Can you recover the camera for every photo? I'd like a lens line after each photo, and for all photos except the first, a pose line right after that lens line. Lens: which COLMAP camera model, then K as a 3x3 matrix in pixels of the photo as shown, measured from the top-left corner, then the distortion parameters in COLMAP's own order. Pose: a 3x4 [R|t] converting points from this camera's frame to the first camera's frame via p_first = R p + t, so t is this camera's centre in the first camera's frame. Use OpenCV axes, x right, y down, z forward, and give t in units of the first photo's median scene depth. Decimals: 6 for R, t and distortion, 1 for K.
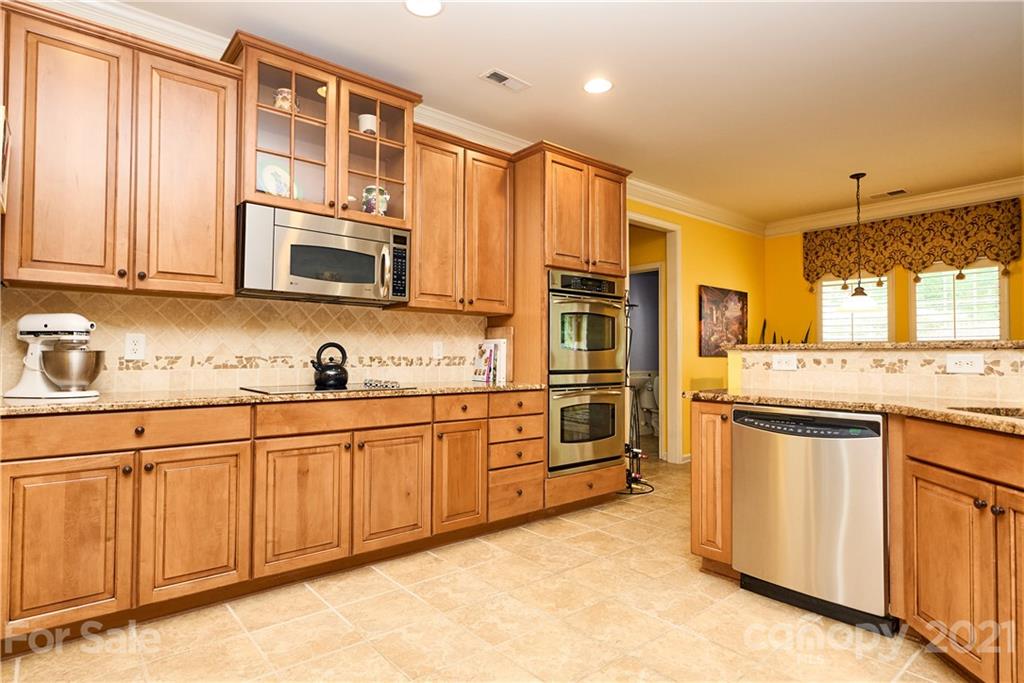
lens RADIAL K [[543.6, 0, 507.4], [0, 543.6, 345.8], [0, 0, 1]] dist [0.004663, -0.002069]
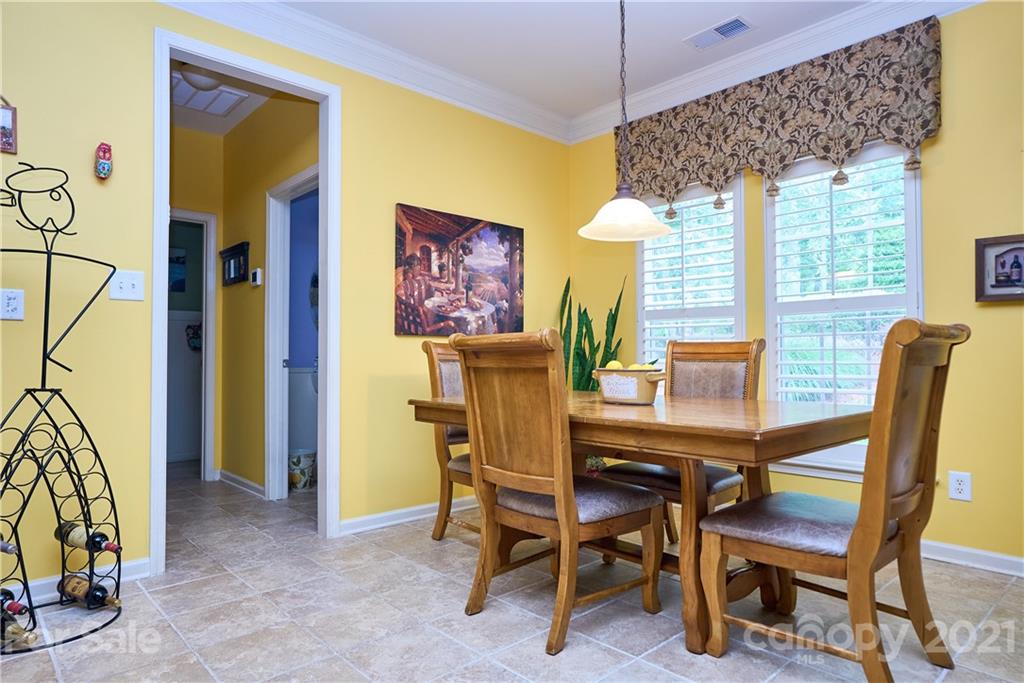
lens RADIAL K [[611.7, 0, 510.7], [0, 611.7, 345.5], [0, 0, 1]] dist [0.002648, 0.005101]
pose [[0.998885, -0.002946, 0.047115, 0.438425], [0.003221, 0.999978, -0.005754, 0.034830], [-0.047097, 0.005899, 0.998873, 0.380276]]
